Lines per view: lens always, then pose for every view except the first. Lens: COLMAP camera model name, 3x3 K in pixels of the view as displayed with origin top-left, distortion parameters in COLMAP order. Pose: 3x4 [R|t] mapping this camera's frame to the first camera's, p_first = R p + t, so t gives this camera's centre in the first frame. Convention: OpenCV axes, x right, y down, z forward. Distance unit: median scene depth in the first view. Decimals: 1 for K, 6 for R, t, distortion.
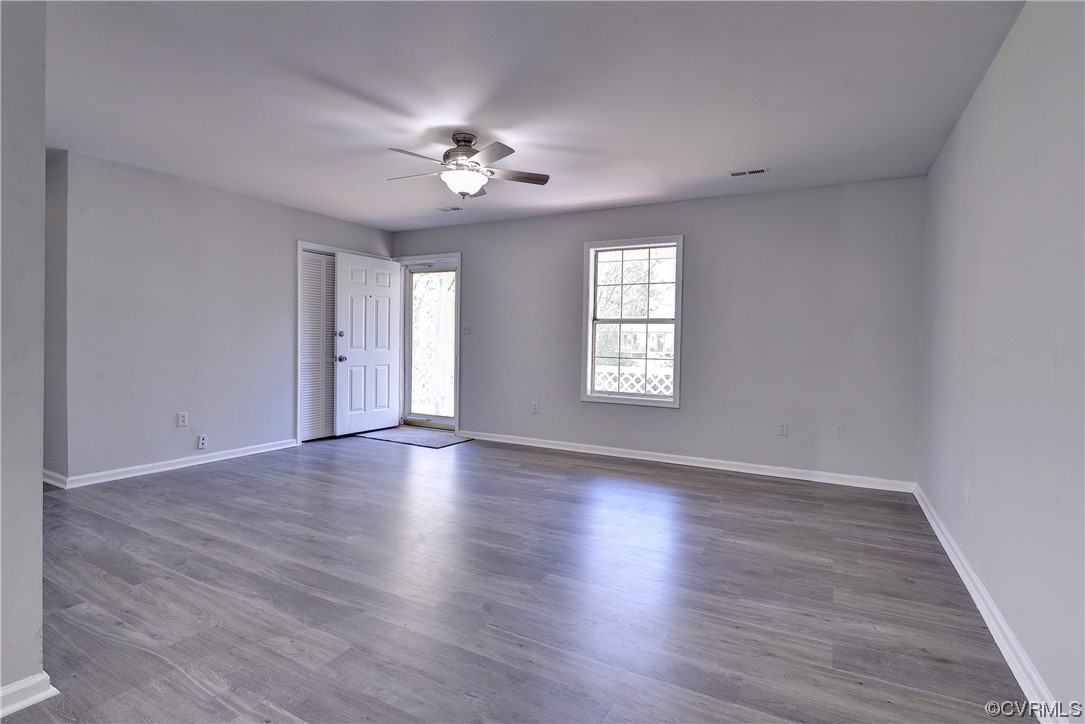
lens RADIAL K [[542.3, 0, 533.8], [0, 542.3, 344.7], [0, 0, 1]] dist [-0.004757, -0.001341]
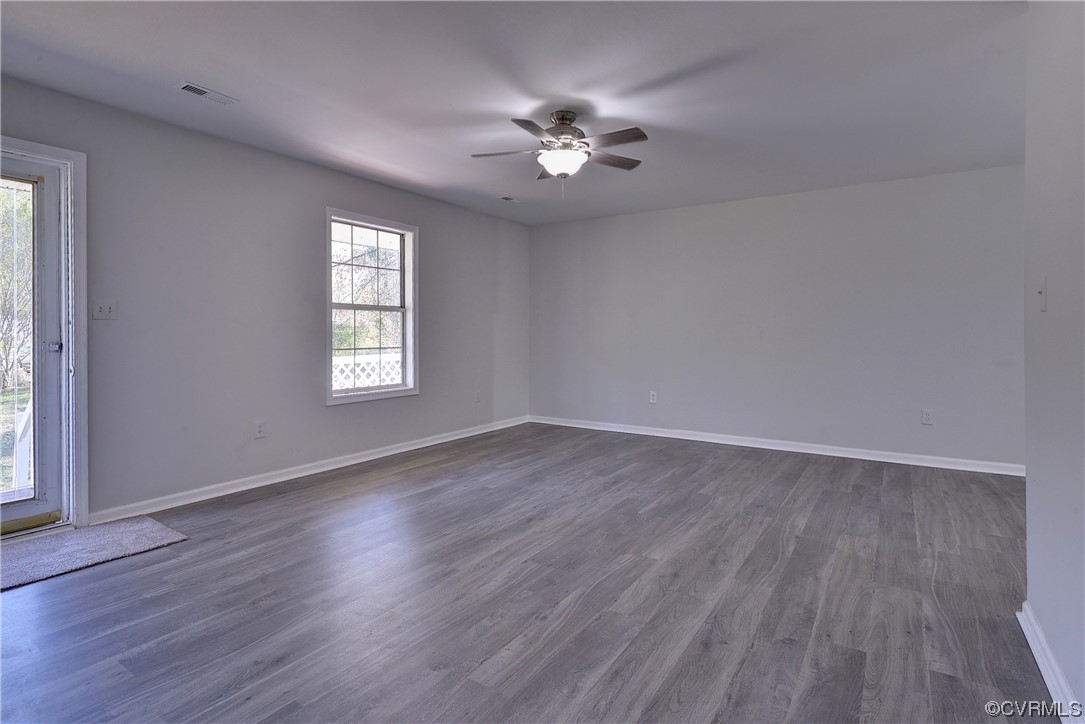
lens RADIAL K [[551.4, 0, 543.9], [0, 551.4, 328.7], [0, 0, 1]] dist [-0.007624, -0.000574]
pose [[0.055500, -0.008476, 0.998423, -0.781877], [0.010626, 0.999912, 0.007897, -0.013086], [-0.998402, 0.010171, 0.055585, 0.715220]]
